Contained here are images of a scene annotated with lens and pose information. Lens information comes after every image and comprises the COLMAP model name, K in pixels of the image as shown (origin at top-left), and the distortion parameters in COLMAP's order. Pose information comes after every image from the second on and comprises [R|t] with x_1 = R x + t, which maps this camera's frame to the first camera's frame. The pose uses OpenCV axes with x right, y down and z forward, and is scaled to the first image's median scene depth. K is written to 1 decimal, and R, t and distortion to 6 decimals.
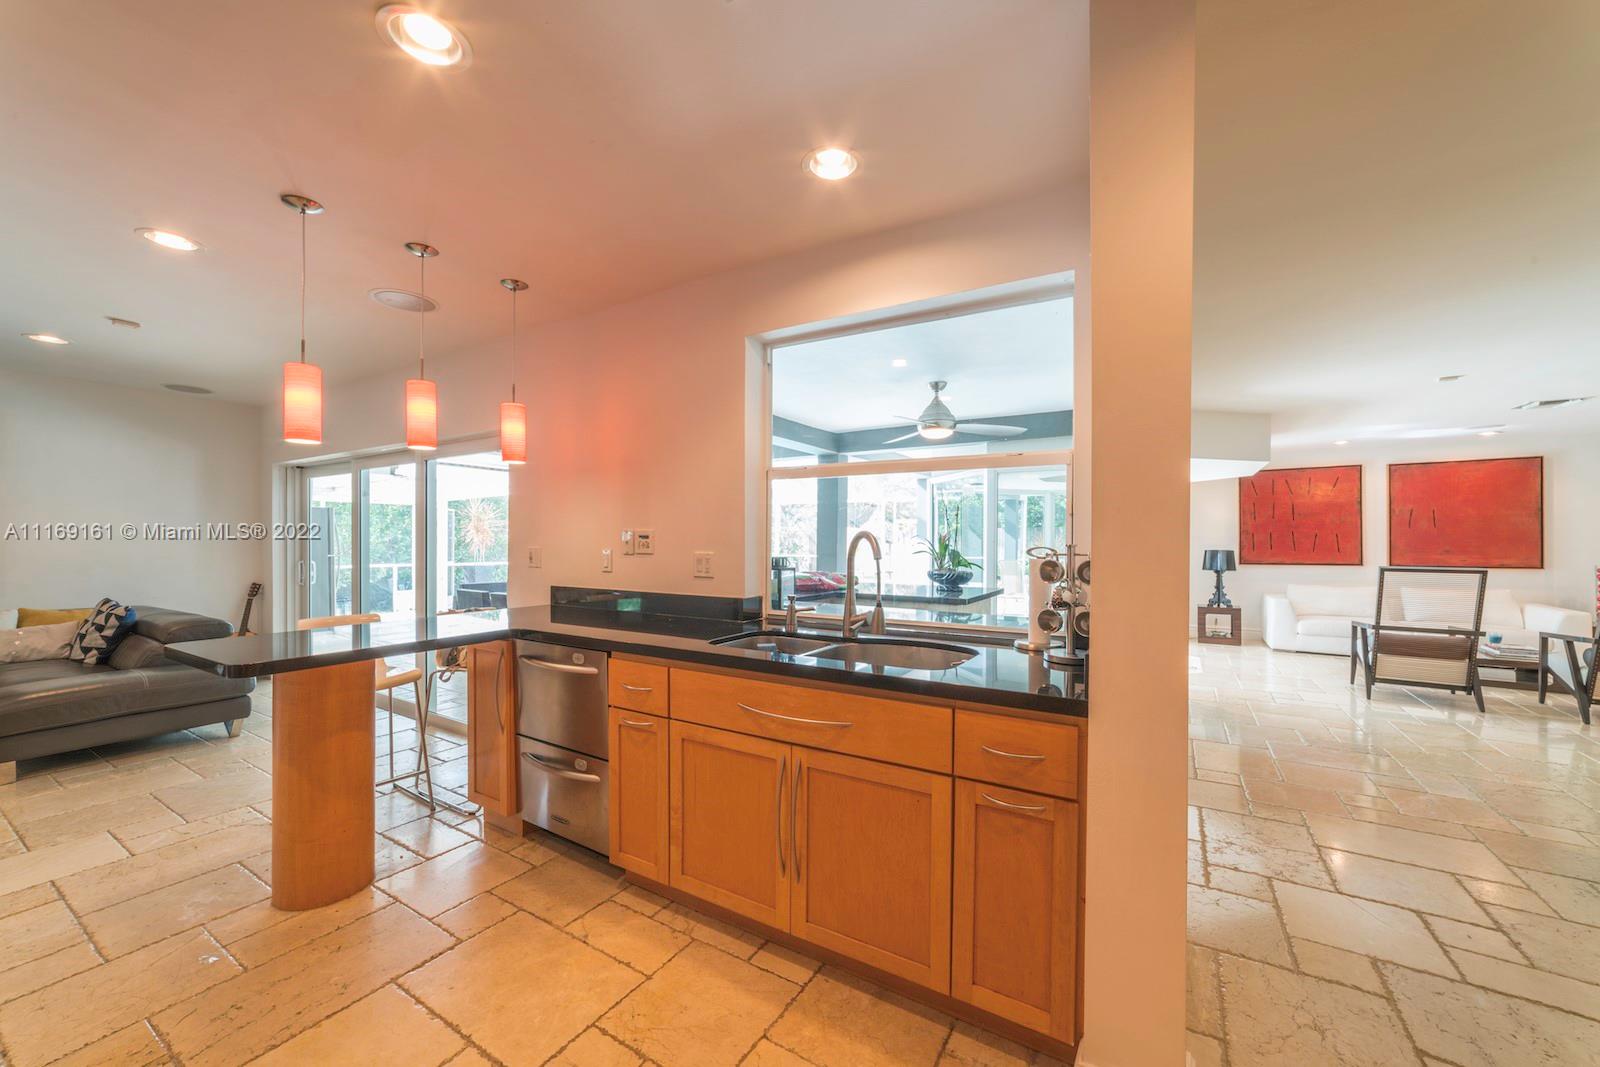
lens RADIAL K [[608.7, 0, 793.4], [0, 608.7, 547.0], [0, 0, 1]] dist [-0.006517, 0.001355]
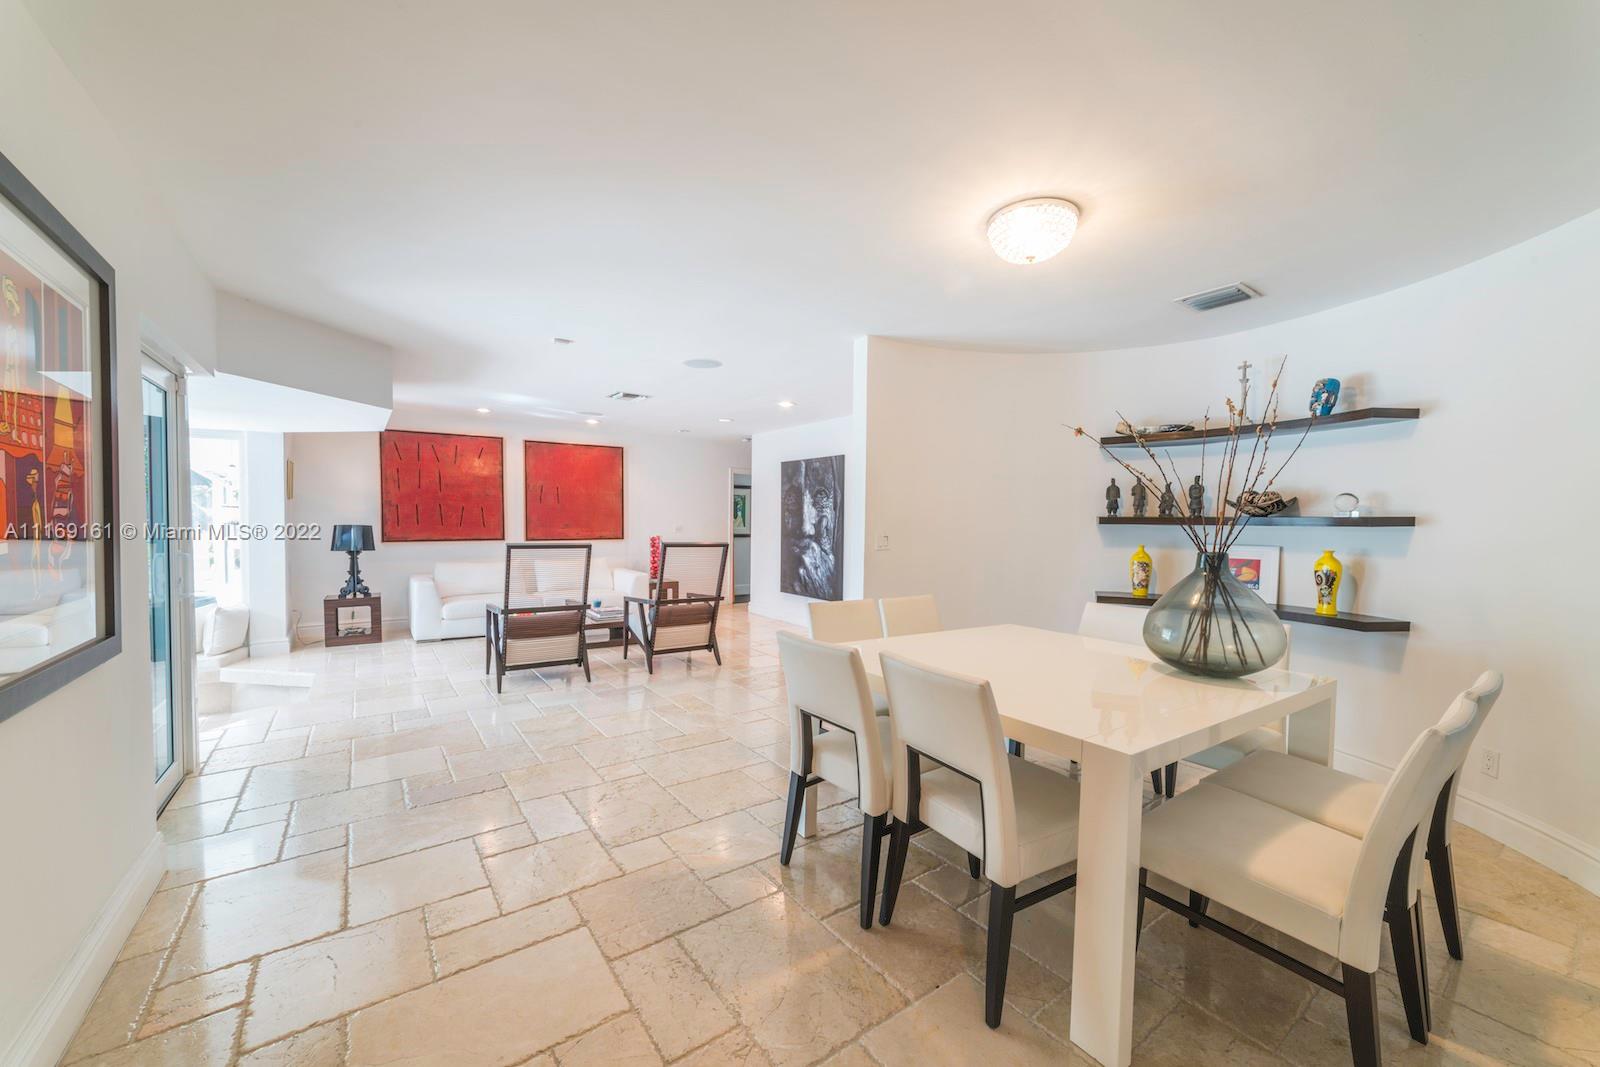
lens RADIAL K [[608.7, 0, 801.3], [0, 608.7, 537.4], [0, 0, 1]] dist [-0.006517, 0.001355]
pose [[0.378369, -0.024487, 0.925331, 0.225217], [-0.003964, 0.999598, 0.028074, -0.003885], [-0.925646, -0.014291, 0.378120, 0.192730]]
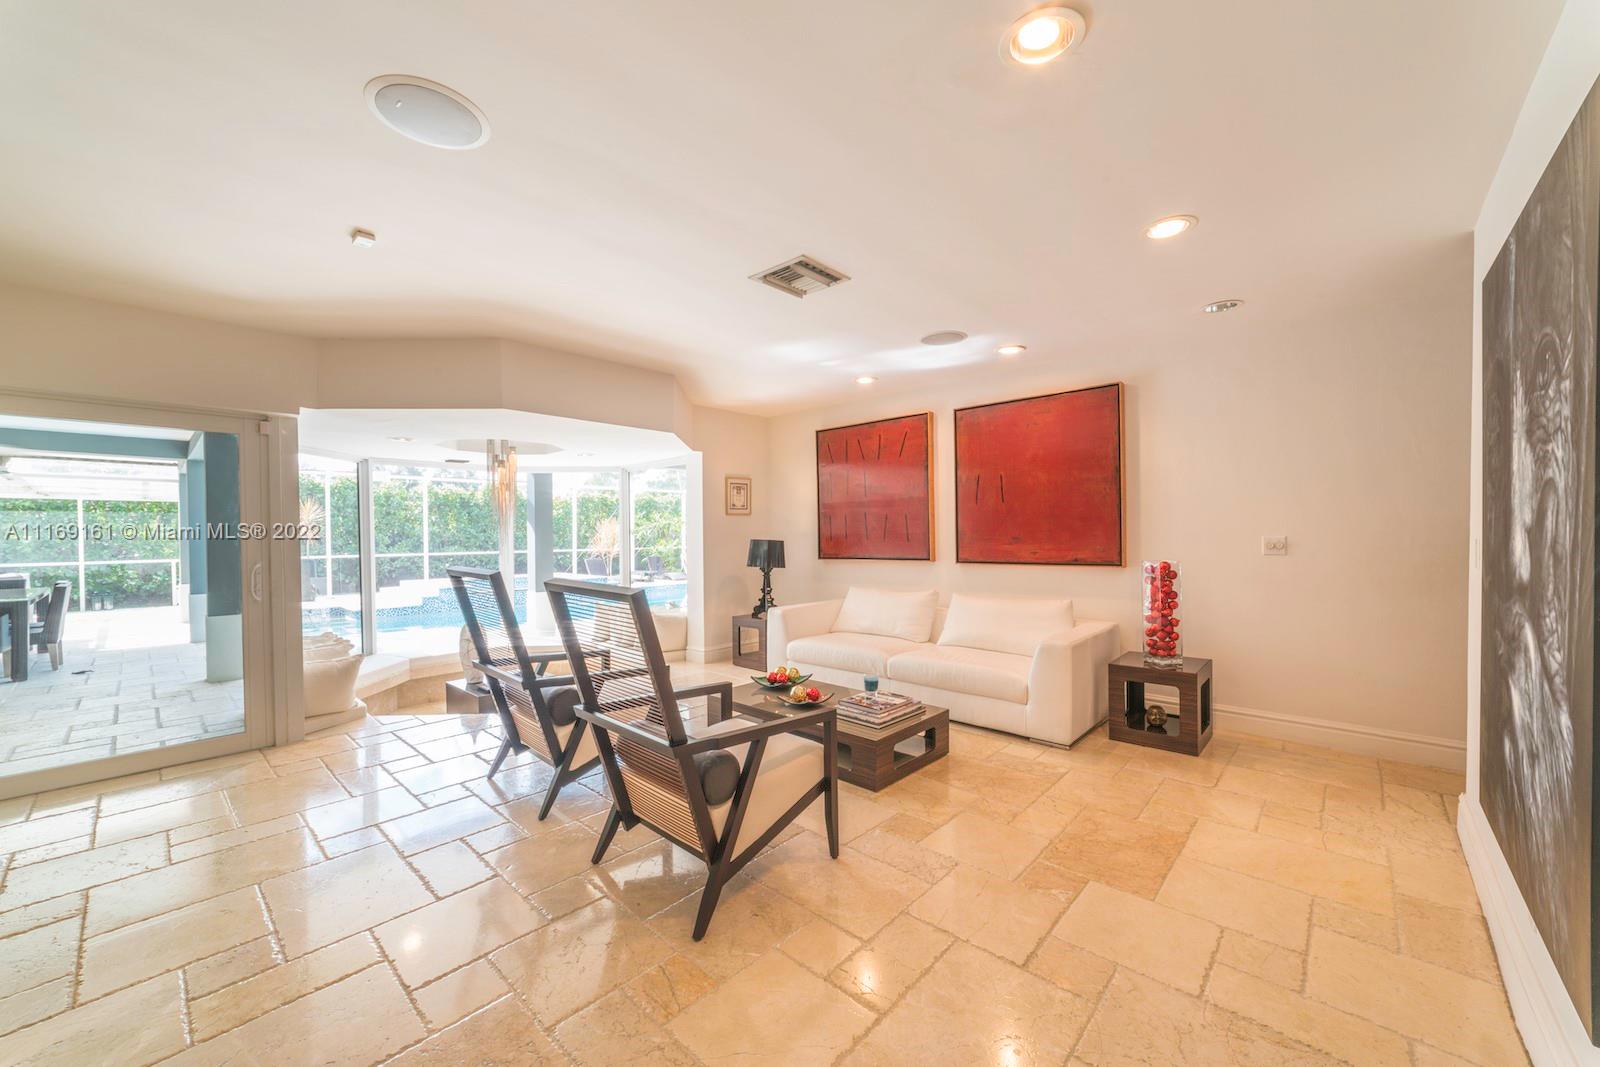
lens RADIAL K [[608.7, 0, 804.2], [0, 608.7, 536.8], [0, 0, 1]] dist [-0.006517, 0.001355]
pose [[0.984441, -0.013342, -0.175209, 1.023052], [0.013965, 0.999900, 0.002319, 0.000835], [0.175161, -0.004730, 0.984528, 0.330871]]
